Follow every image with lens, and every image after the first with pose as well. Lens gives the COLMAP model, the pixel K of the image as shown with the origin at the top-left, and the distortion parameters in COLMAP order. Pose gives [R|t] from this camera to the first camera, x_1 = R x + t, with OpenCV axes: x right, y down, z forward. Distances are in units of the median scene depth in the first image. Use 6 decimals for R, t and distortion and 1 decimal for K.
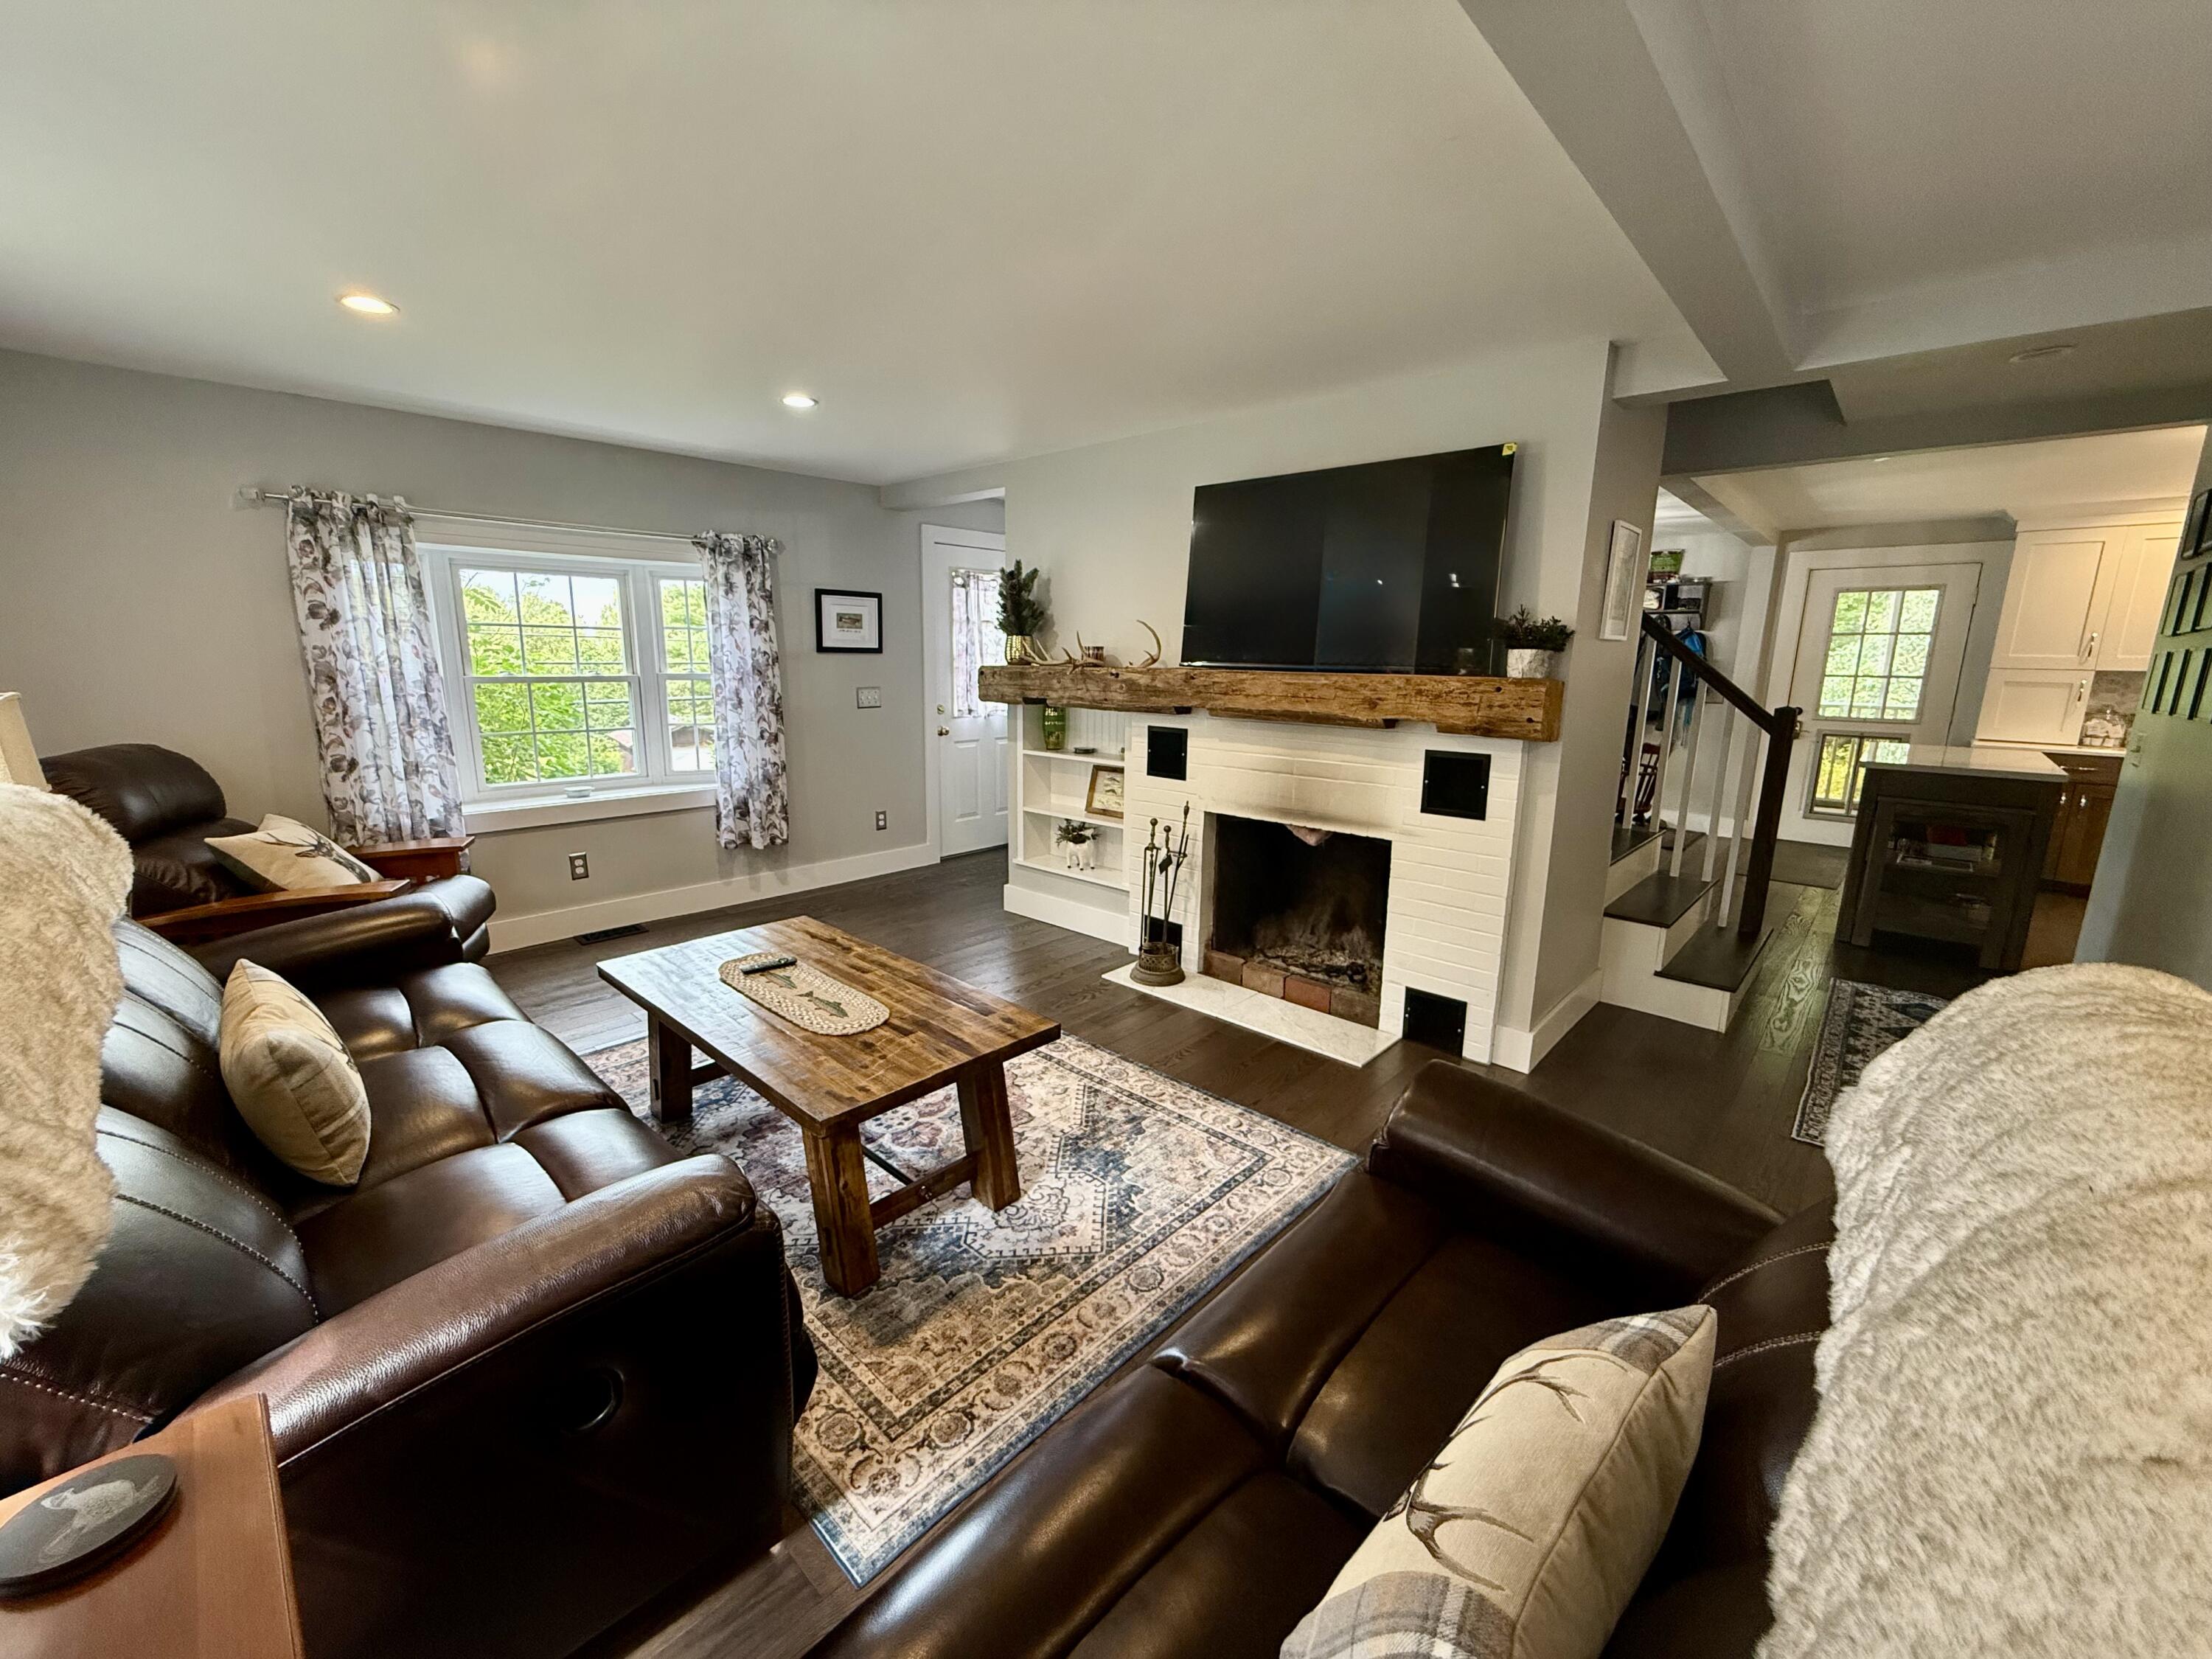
lens RADIAL K [[880.0, 0, 1102.4], [0, 880.0, 828.0], [0, 0, 1]] dist [-0.001693, 0.000344]
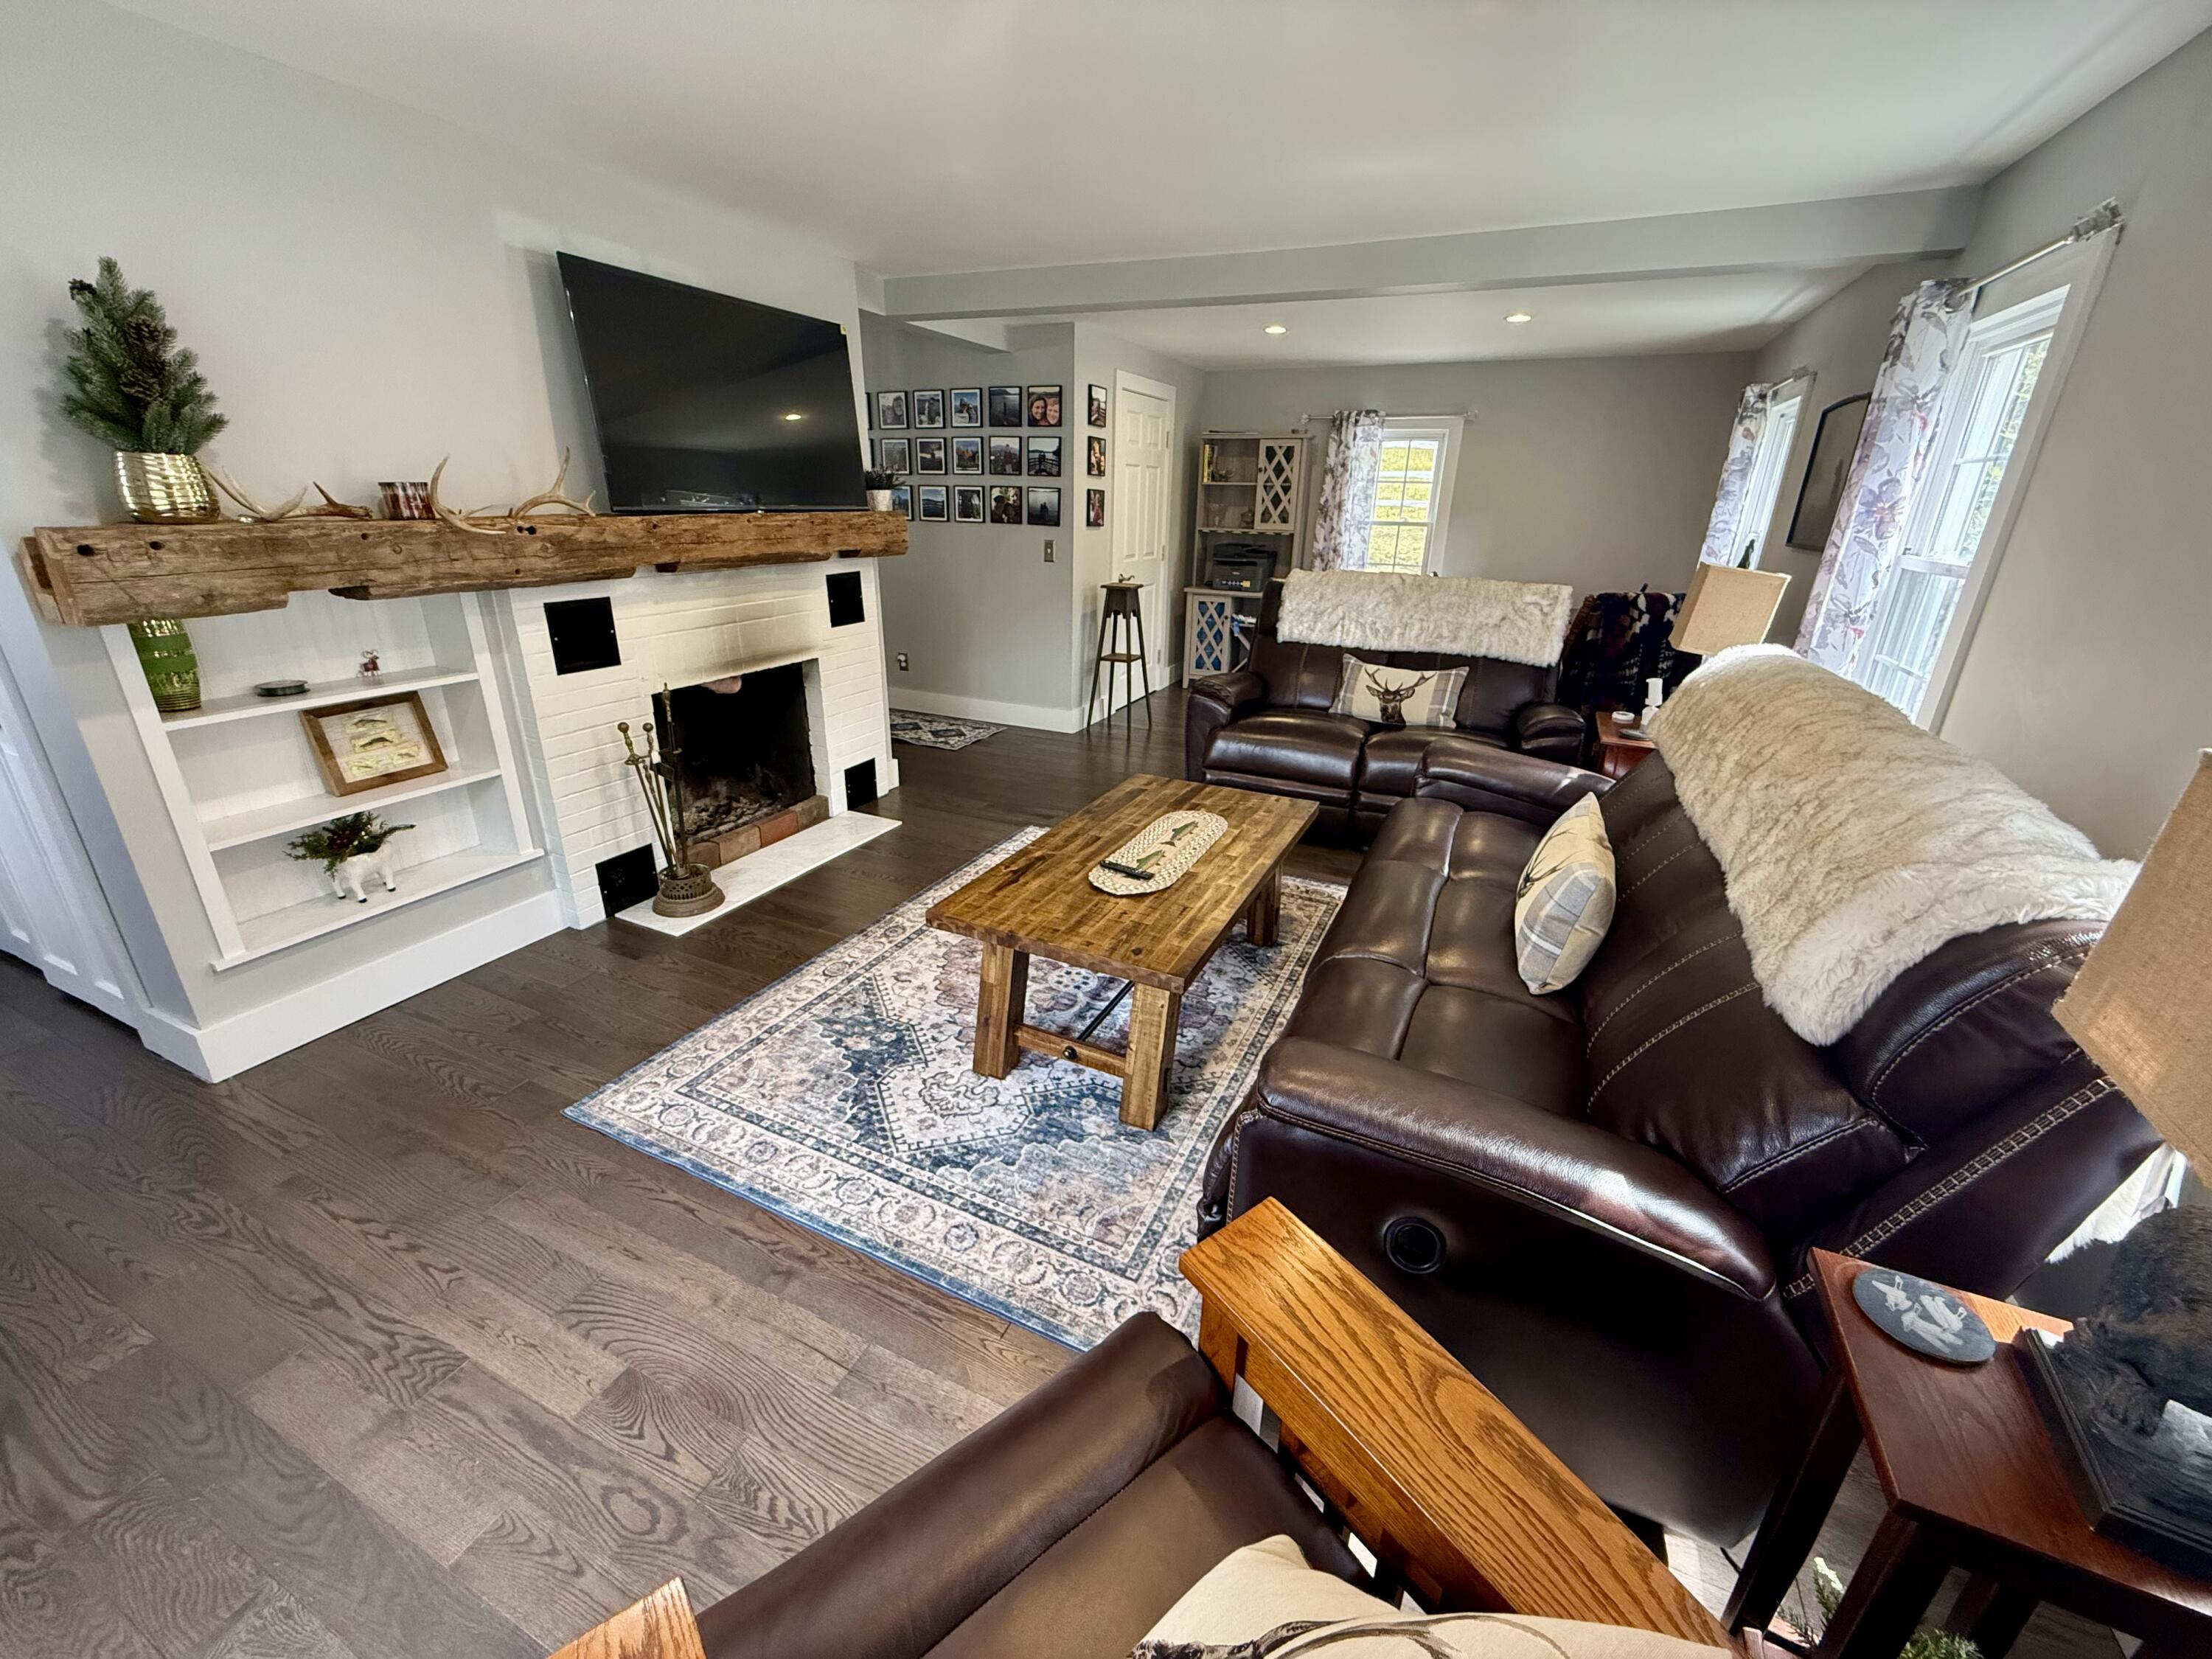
lens RADIAL K [[880.3, 0, 1105.3], [0, 880.3, 827.1], [0, 0, 1]] dist [0.000092, 0.000216]
pose [[-0.305887, -0.356868, 0.882654, -0.838857], [0.162224, 0.893998, 0.417673, -0.195473], [-0.938145, 0.270948, -0.215570, 0.867051]]
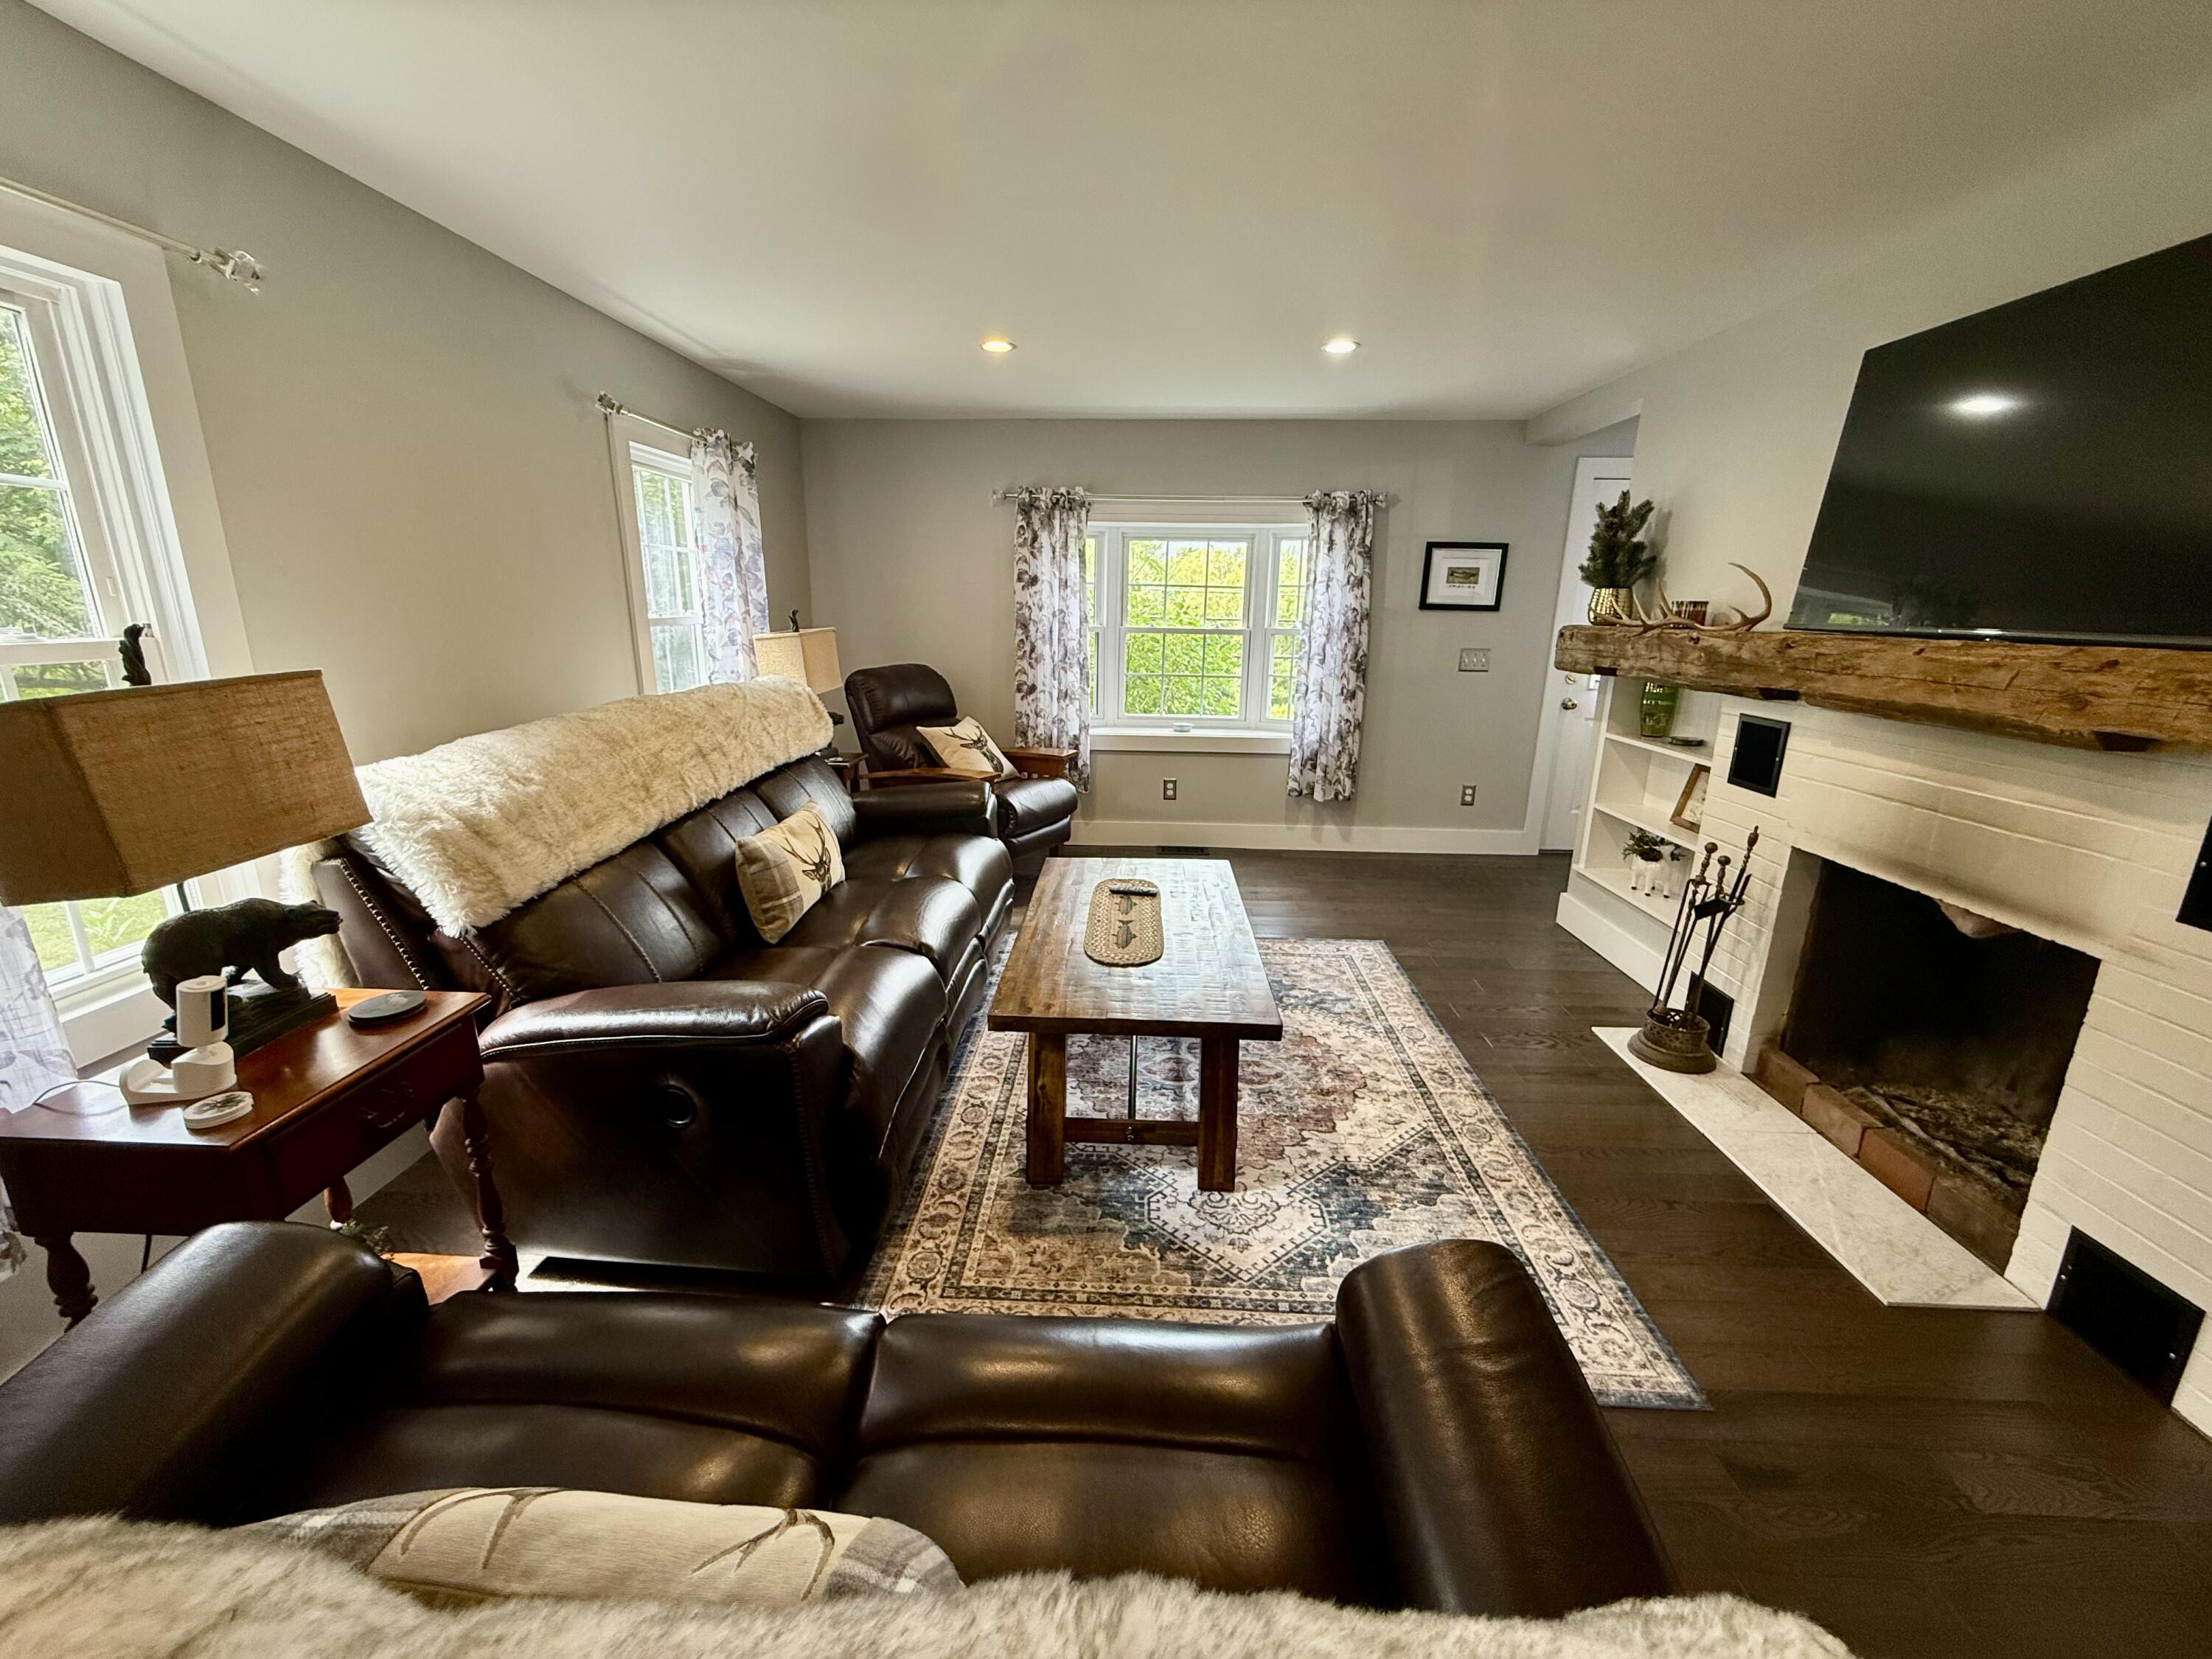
lens RADIAL K [[880.0, 0, 1102.4], [0, 880.0, 828.0], [0, 0, 1]] dist [-0.001693, 0.000344]
pose [[0.653519, 0.185473, -0.733834, 0.280005], [-0.155394, 0.981738, 0.109742, -0.026108], [0.740787, 0.042314, 0.670406, 0.163902]]
